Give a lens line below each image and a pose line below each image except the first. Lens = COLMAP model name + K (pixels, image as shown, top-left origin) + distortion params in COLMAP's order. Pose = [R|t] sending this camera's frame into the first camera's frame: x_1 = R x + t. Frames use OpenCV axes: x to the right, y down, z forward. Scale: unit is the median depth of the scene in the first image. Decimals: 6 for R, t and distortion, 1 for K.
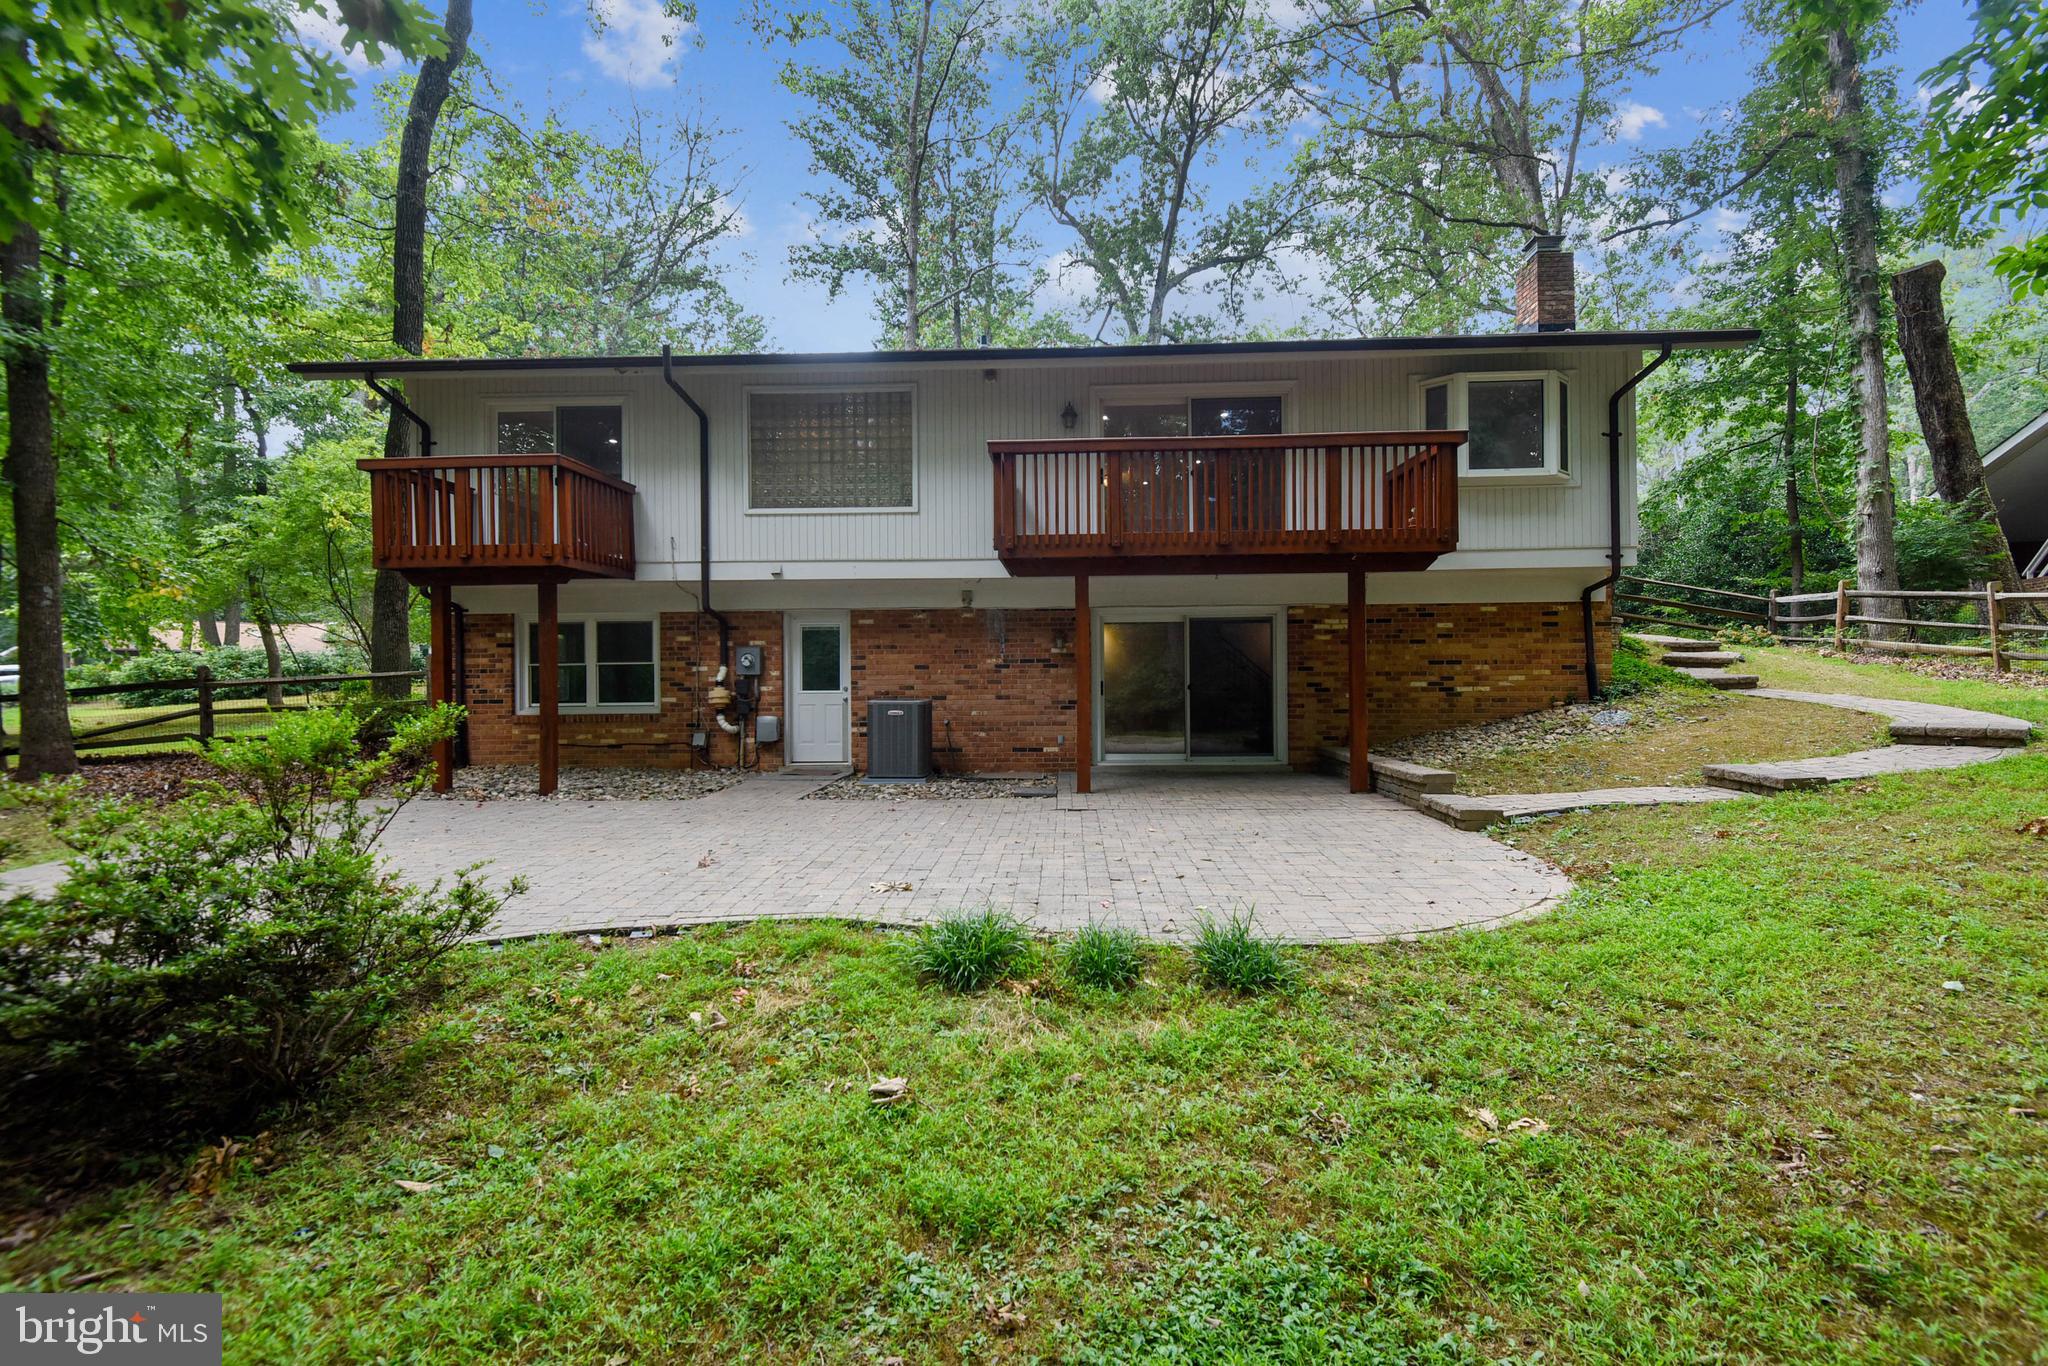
lens RADIAL K [[925.2, 0, 1024.0], [0, 925.2, 683.0], [0, 0, 1]] dist [0.044814, -0.000089]
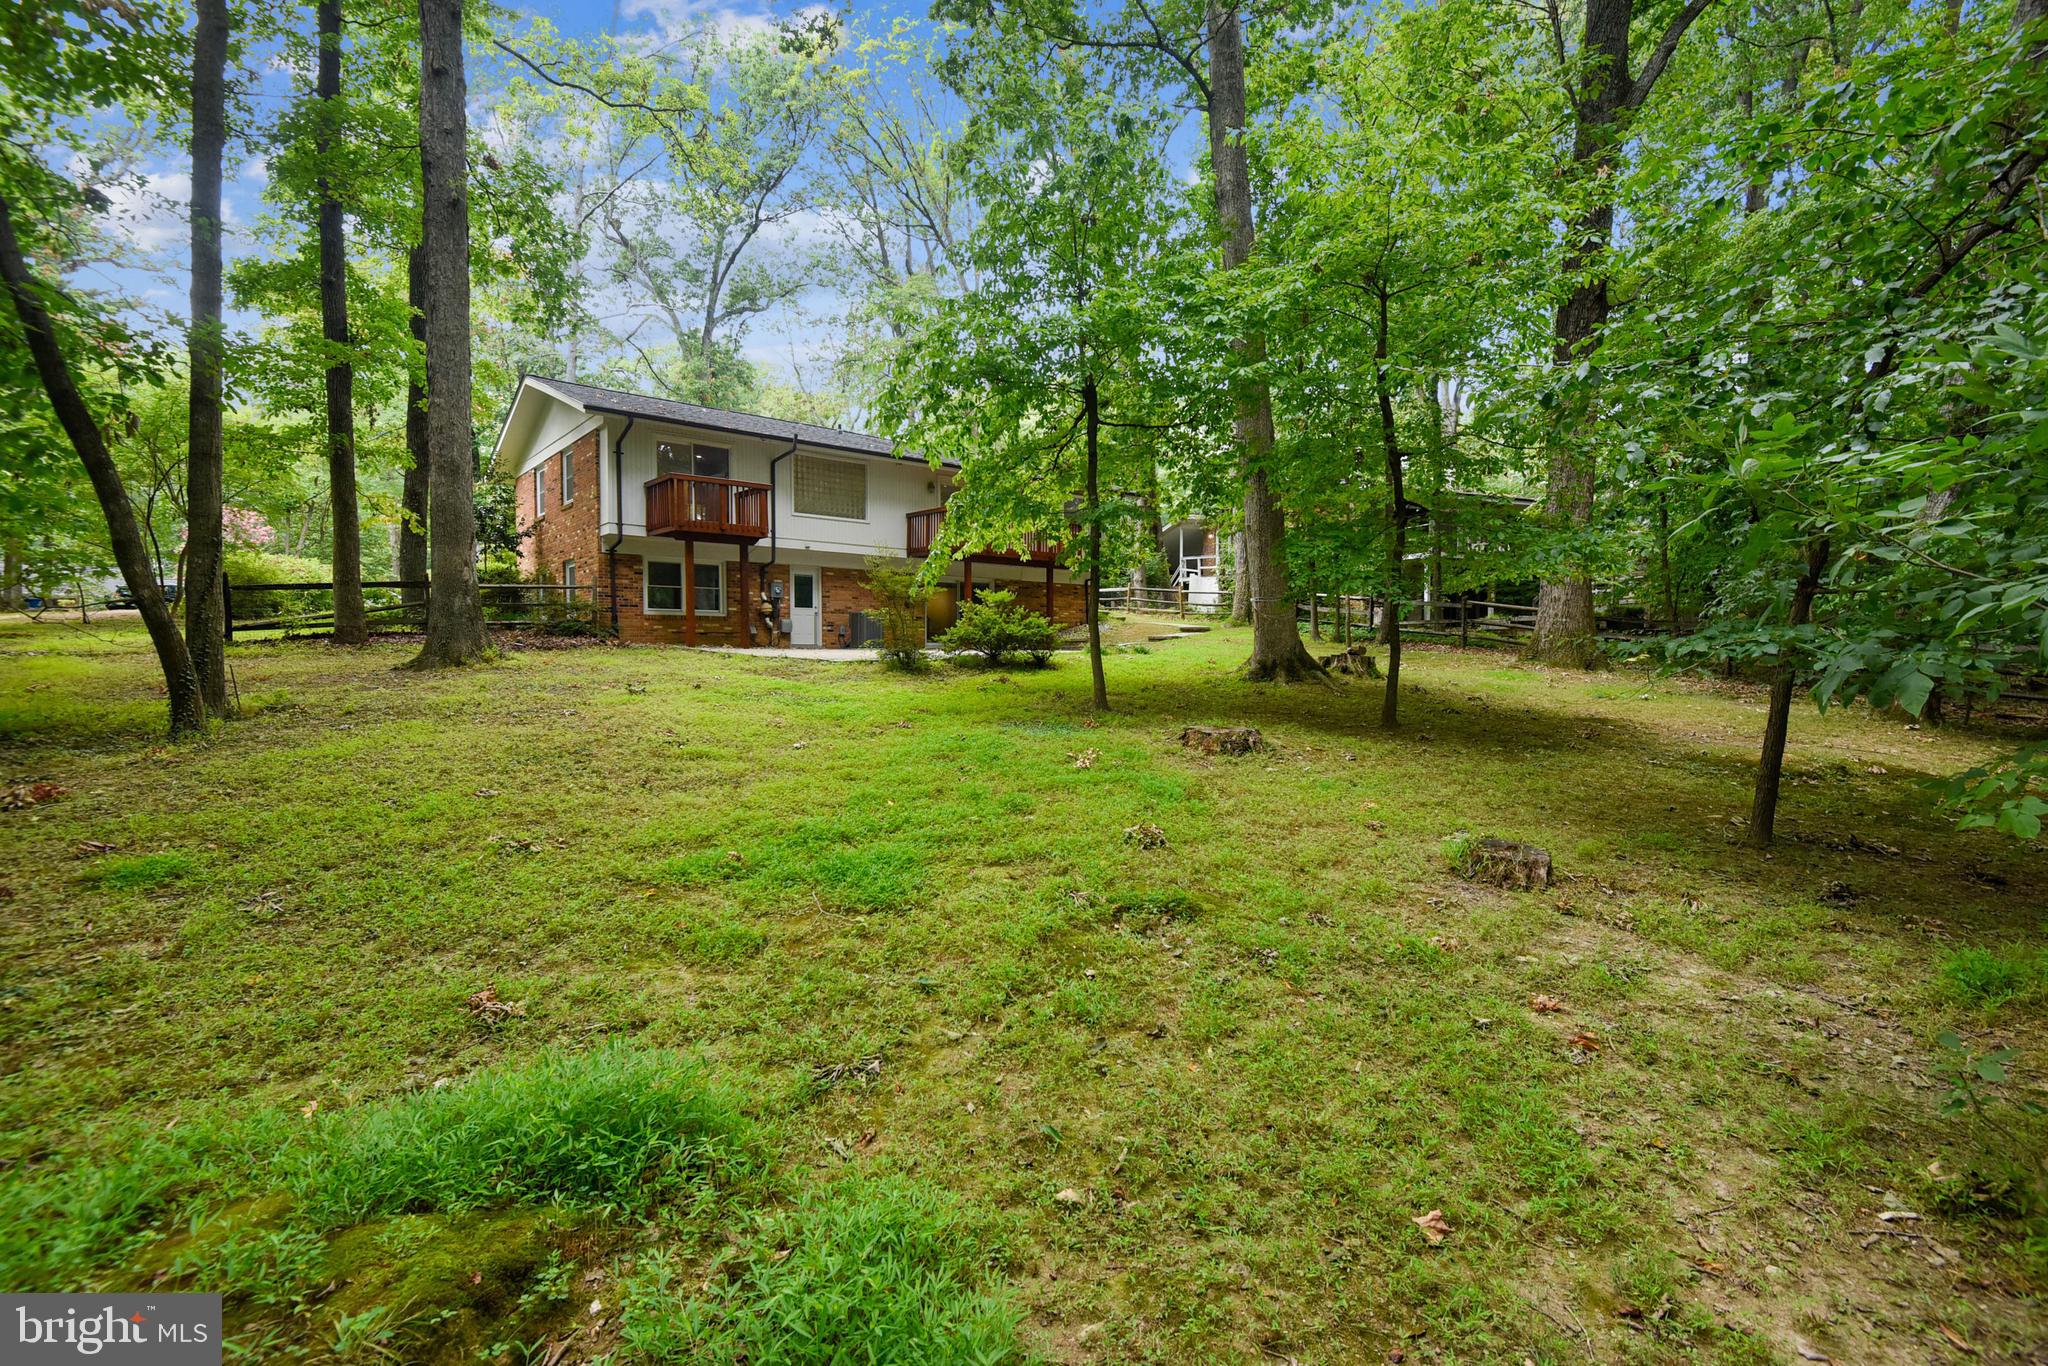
lens RADIAL K [[960.4, 0, 1022.8], [0, 960.4, 657.5], [0, 0, 1]] dist [-0.001158, -0.000244]
pose [[0.737739, 0.007411, 0.675045, -1.254815], [-0.007732, 0.999967, -0.002527, 0.115002], [-0.675042, -0.003355, 0.737772, -0.788662]]
